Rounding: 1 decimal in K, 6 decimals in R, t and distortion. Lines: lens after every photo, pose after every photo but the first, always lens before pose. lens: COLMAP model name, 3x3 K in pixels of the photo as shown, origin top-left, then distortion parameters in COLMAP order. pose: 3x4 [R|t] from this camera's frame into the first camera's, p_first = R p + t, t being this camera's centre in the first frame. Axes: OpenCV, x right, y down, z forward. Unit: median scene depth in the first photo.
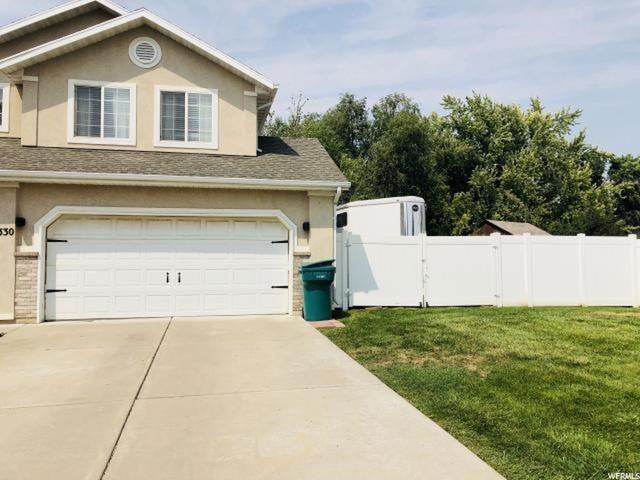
lens RADIAL K [[525.4, 0, 320.0], [0, 525.4, 240.0], [0, 0, 1]] dist [0.073806, -0.090827]
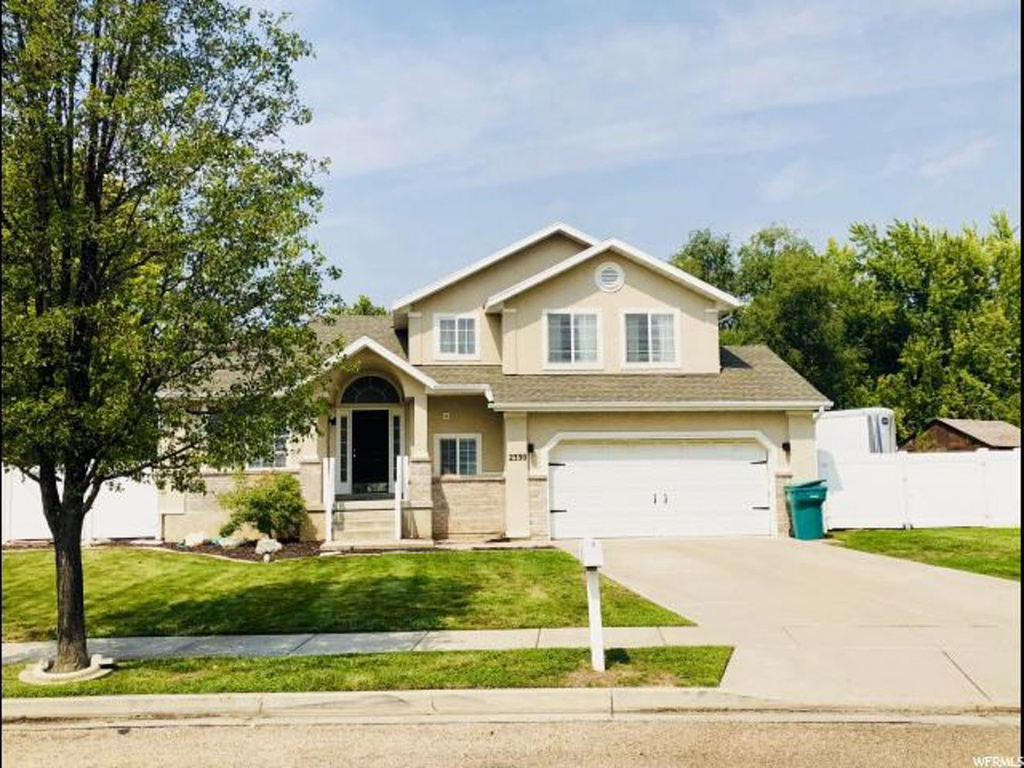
lens RADIAL K [[937.1, 0, 492.3], [0, 937.1, 395.9], [0, 0, 1]] dist [0.177279, -0.364992]
pose [[0.994672, -0.023233, -0.100441, -0.377054], [0.017708, 0.998299, -0.055551, -0.029728], [0.101561, 0.053476, 0.993391, -0.803049]]
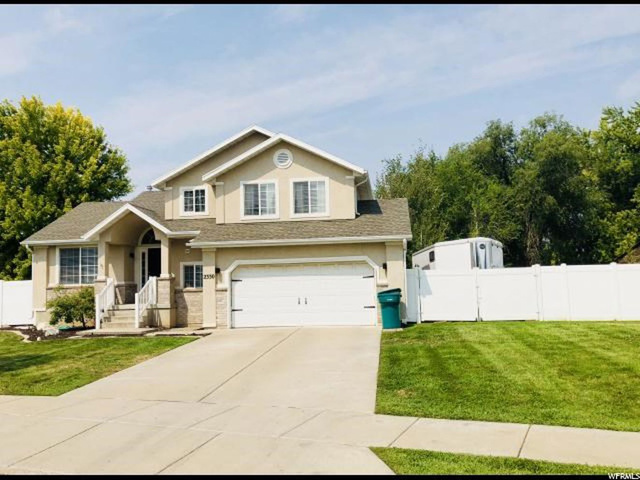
lens RADIAL K [[562.1, 0, 319.9], [0, 562.1, 256.2], [0, 0, 1]] dist [0.071028, -0.012571]
pose [[0.947548, -0.040526, -0.317034, 0.290637], [0.035813, 0.999144, -0.020682, -0.026089], [0.317601, 0.008243, 0.948189, -0.545386]]
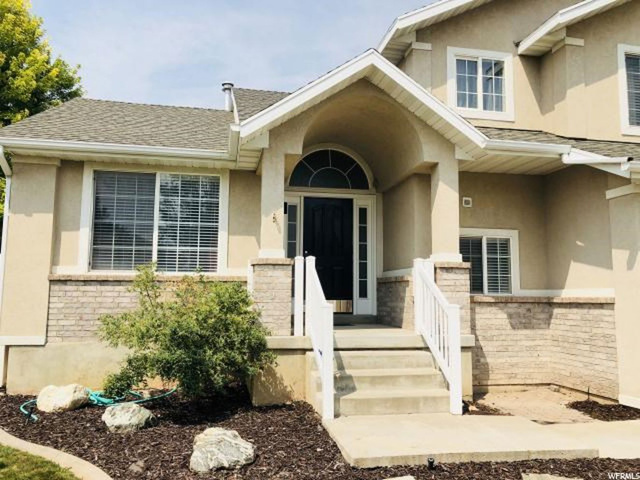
lens RADIAL K [[525.4, 0, 320.0], [0, 525.4, 240.0], [0, 0, 1]] dist [0.073806, -0.090827]
pose [[0.999946, 0.010385, 0.000593, -0.829414], [-0.010315, 0.997327, -0.072341, 0.004222], [-0.001343, 0.072331, 0.997380, 0.321102]]
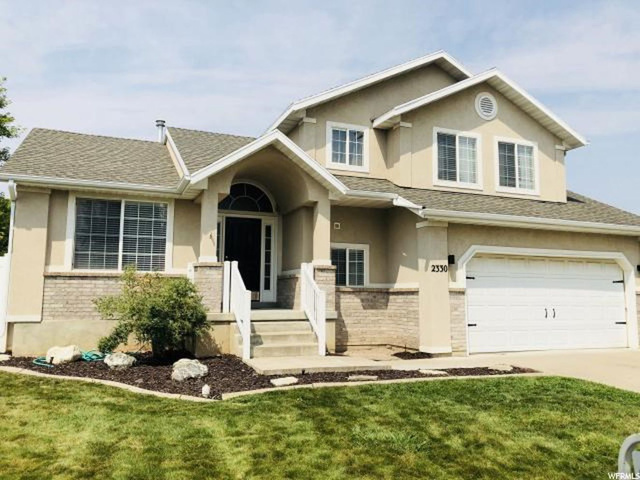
lens RADIAL K [[525.4, 0, 320.0], [0, 525.4, 240.0], [0, 0, 1]] dist [0.073806, -0.090827]
pose [[0.981762, 0.028940, 0.187898, -0.863951], [-0.015628, 0.997286, -0.071942, 0.006306], [-0.189470, 0.067694, 0.979550, 0.011486]]
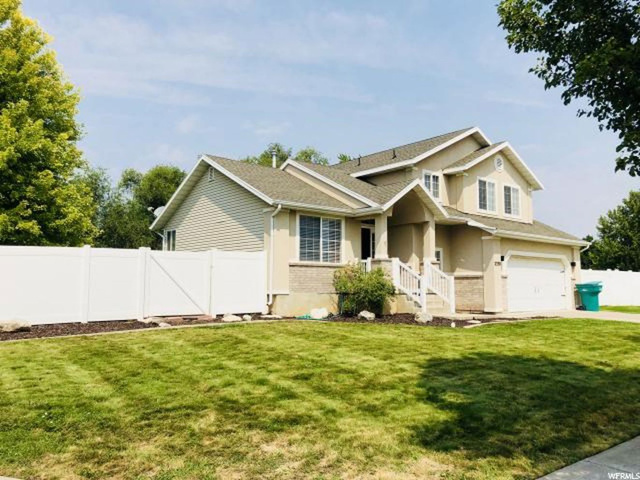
lens RADIAL K [[525.4, 0, 320.0], [0, 525.4, 240.0], [0, 0, 1]] dist [0.073806, -0.090827]
pose [[0.878692, 0.049911, 0.474772, -1.682272], [-0.023407, 0.997828, -0.061578, 0.025274], [-0.476815, 0.042996, 0.877952, -0.257893]]
